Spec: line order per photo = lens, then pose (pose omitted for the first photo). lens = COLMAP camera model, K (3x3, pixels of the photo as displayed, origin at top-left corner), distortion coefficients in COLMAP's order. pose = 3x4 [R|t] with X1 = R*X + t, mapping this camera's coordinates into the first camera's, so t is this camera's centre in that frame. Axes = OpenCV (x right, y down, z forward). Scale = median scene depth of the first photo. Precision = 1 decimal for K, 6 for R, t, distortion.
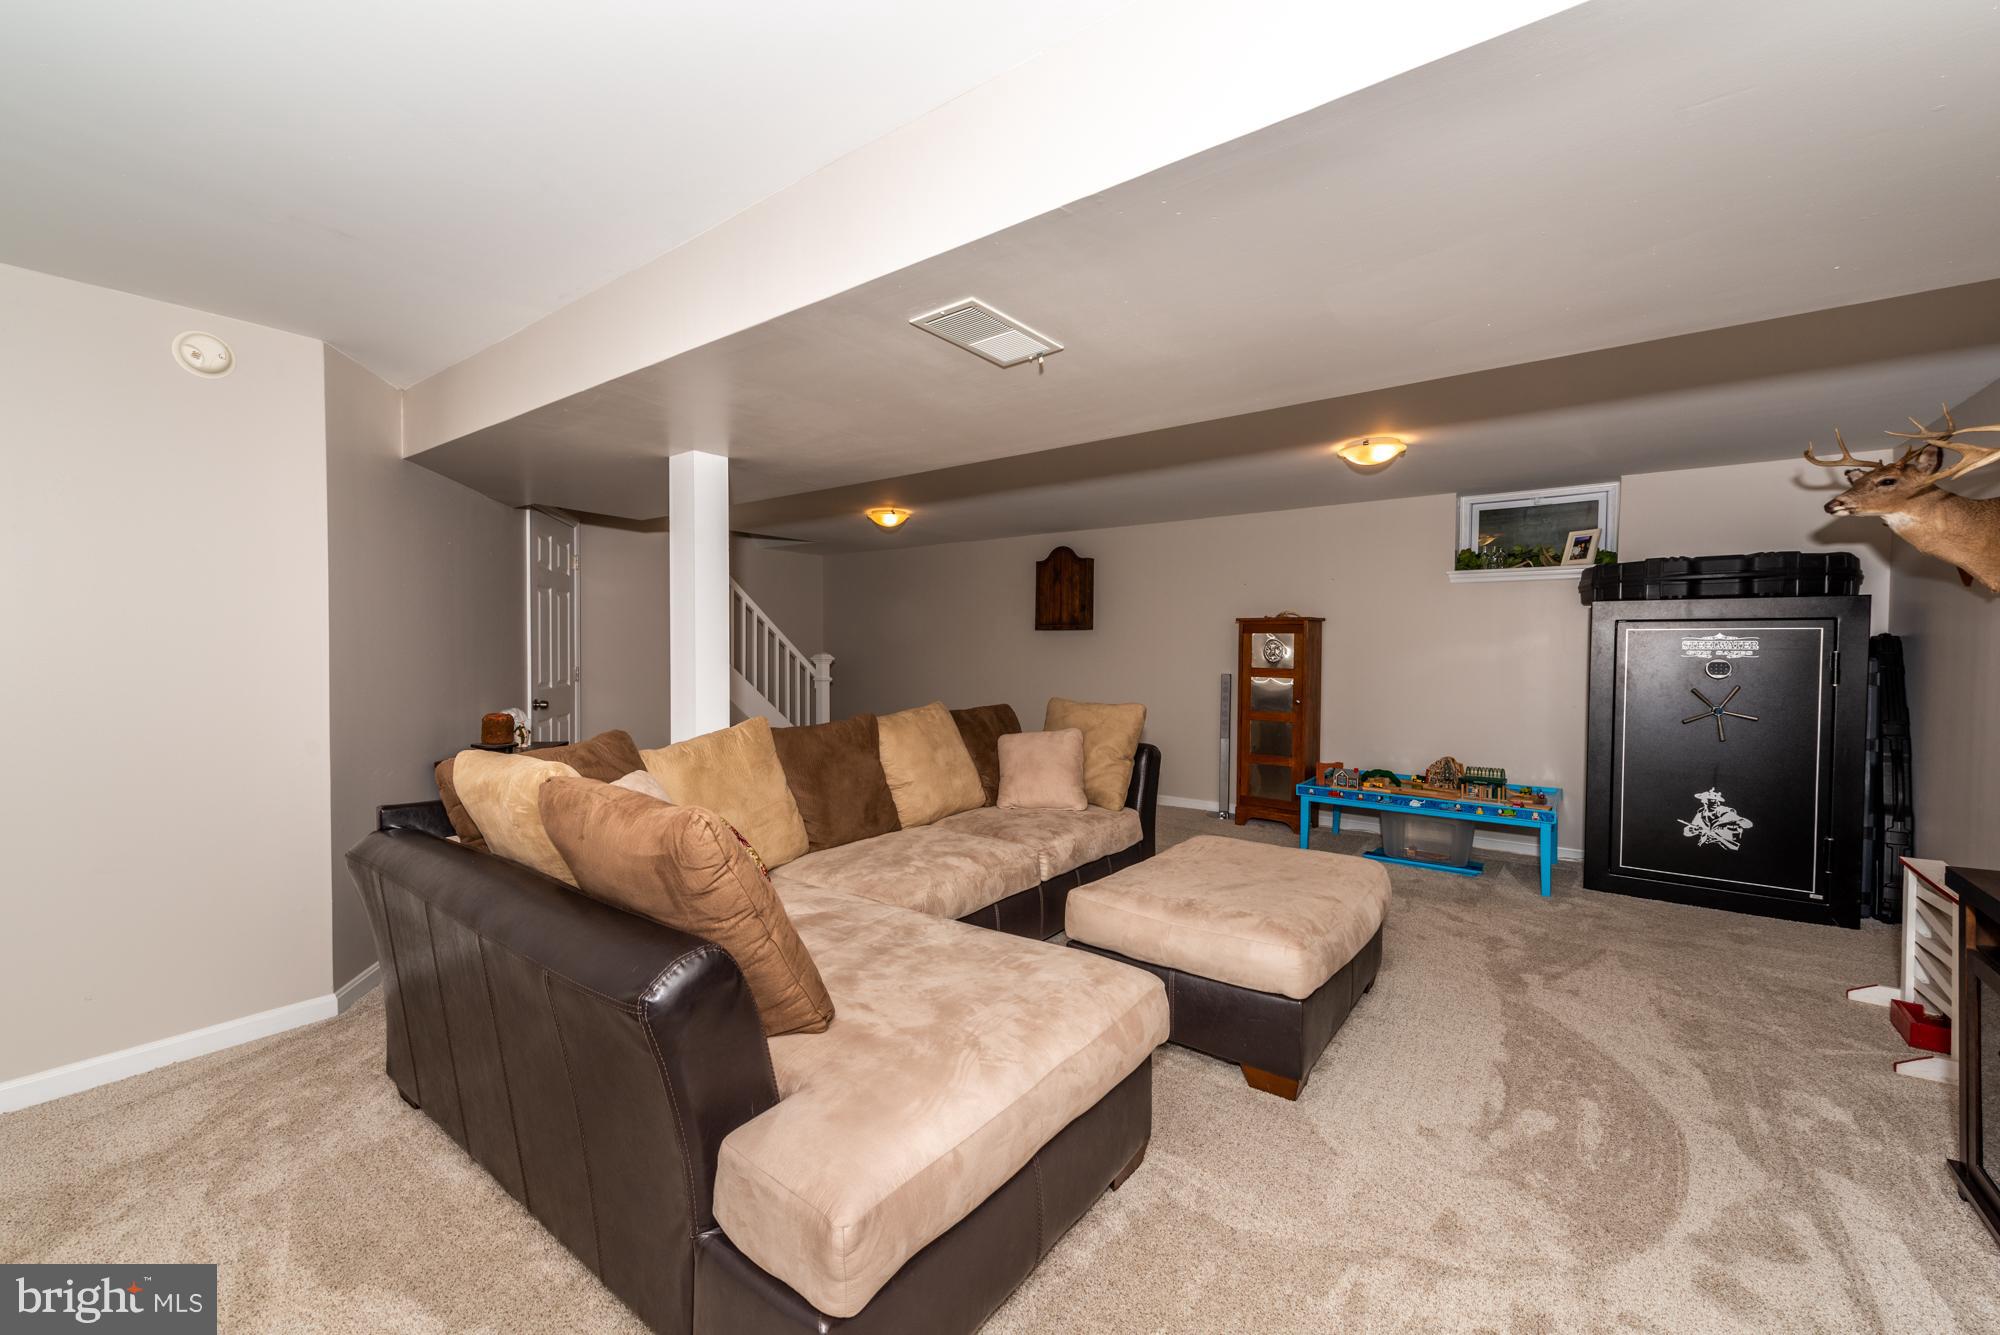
lens RADIAL K [[780.7, 0, 996.9], [0, 780.7, 666.7], [0, 0, 1]] dist [-0.003361, -0.000124]
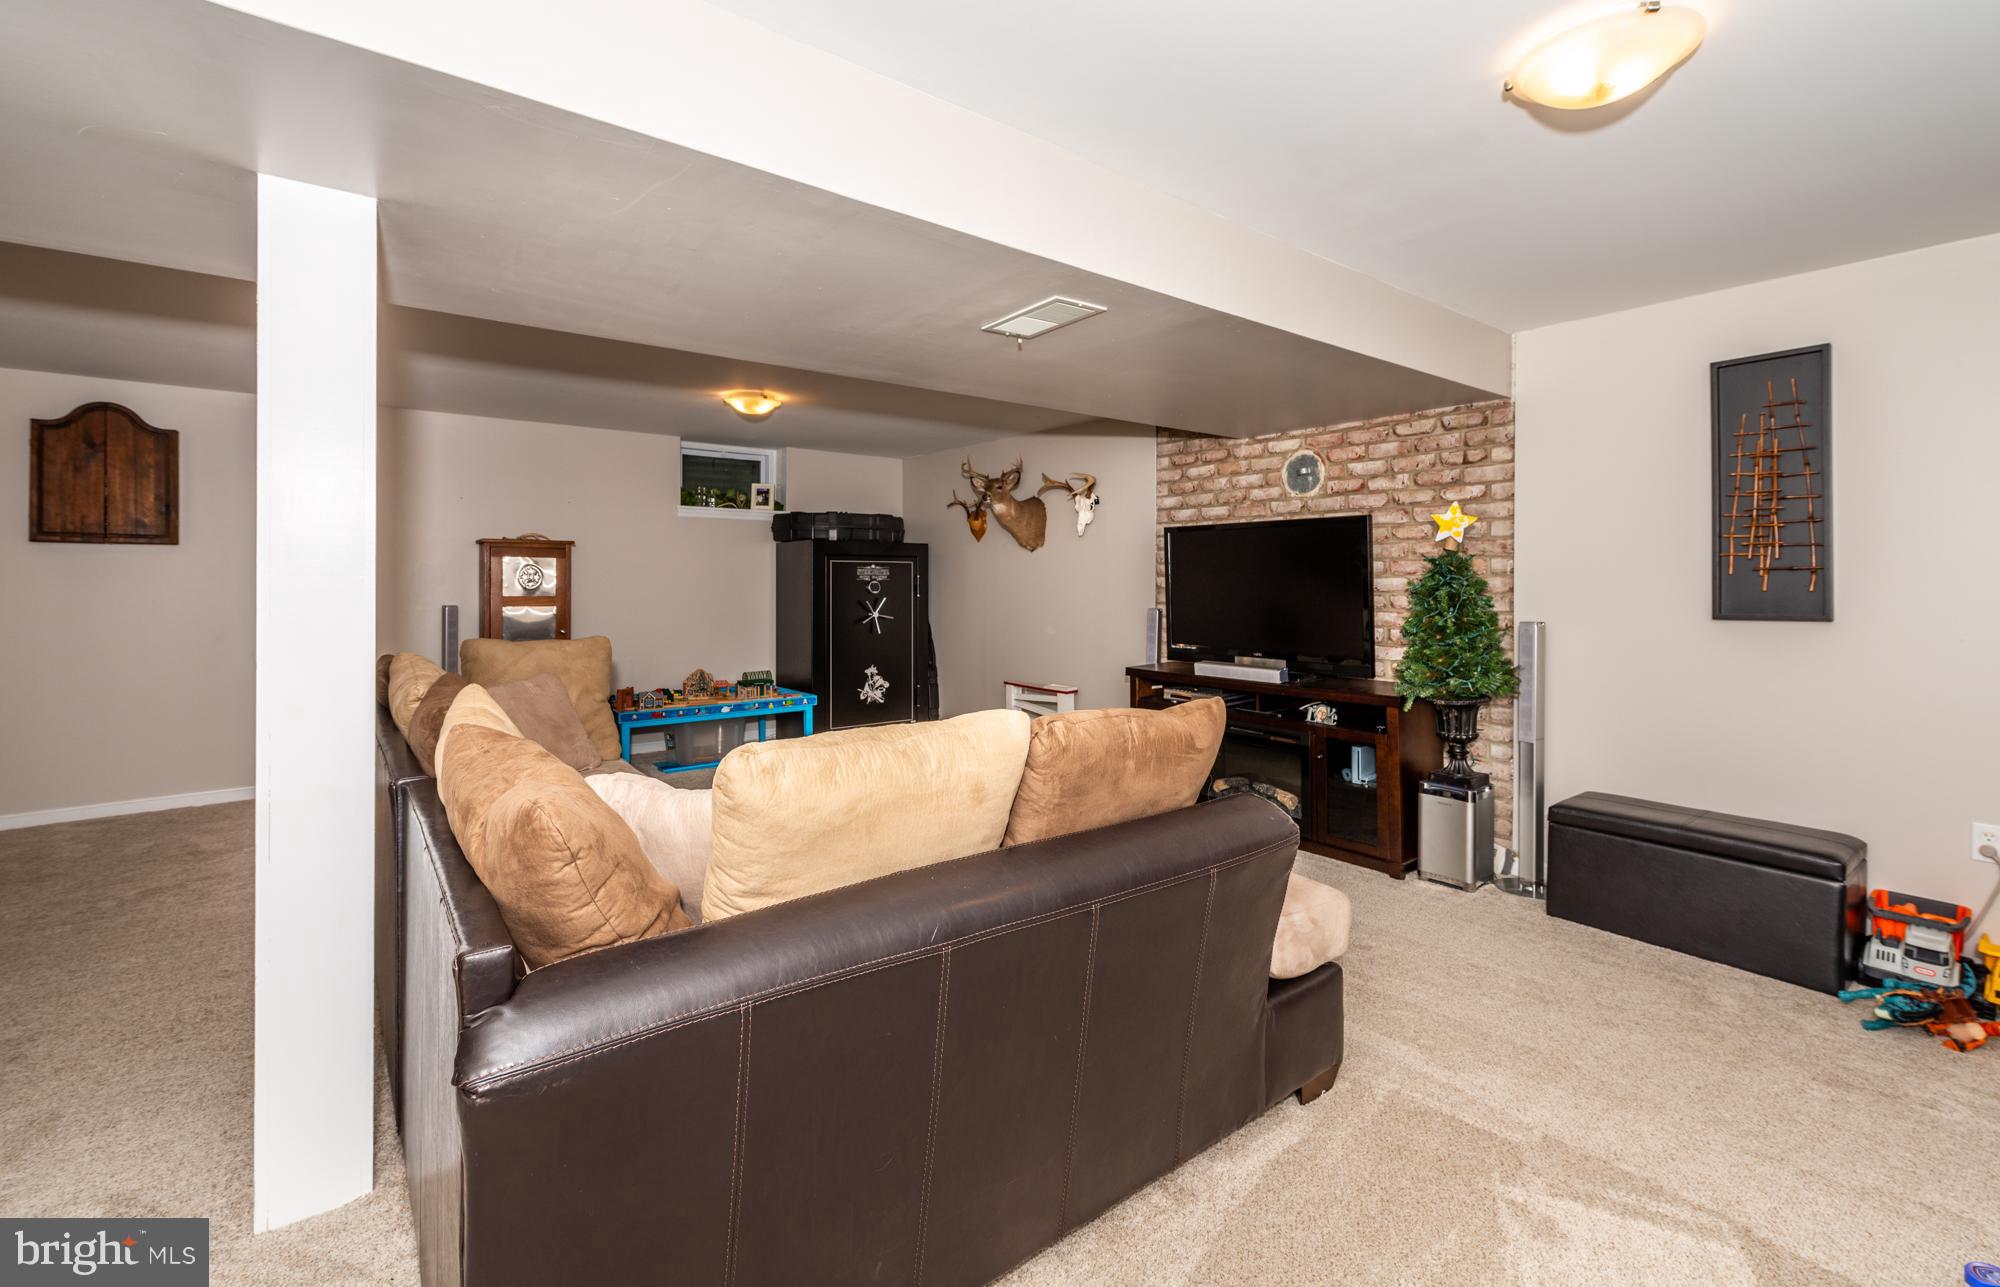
lens RADIAL K [[868.6, 0, 933.3], [0, 868.6, 573.5], [0, 0, 1]] dist [0.000060, 0.000029]
pose [[0.282199, 0.000413, 0.959356, -0.542136], [0.022649, 0.999718, -0.007092, -0.007673], [-0.959088, 0.023730, 0.282110, 0.308971]]
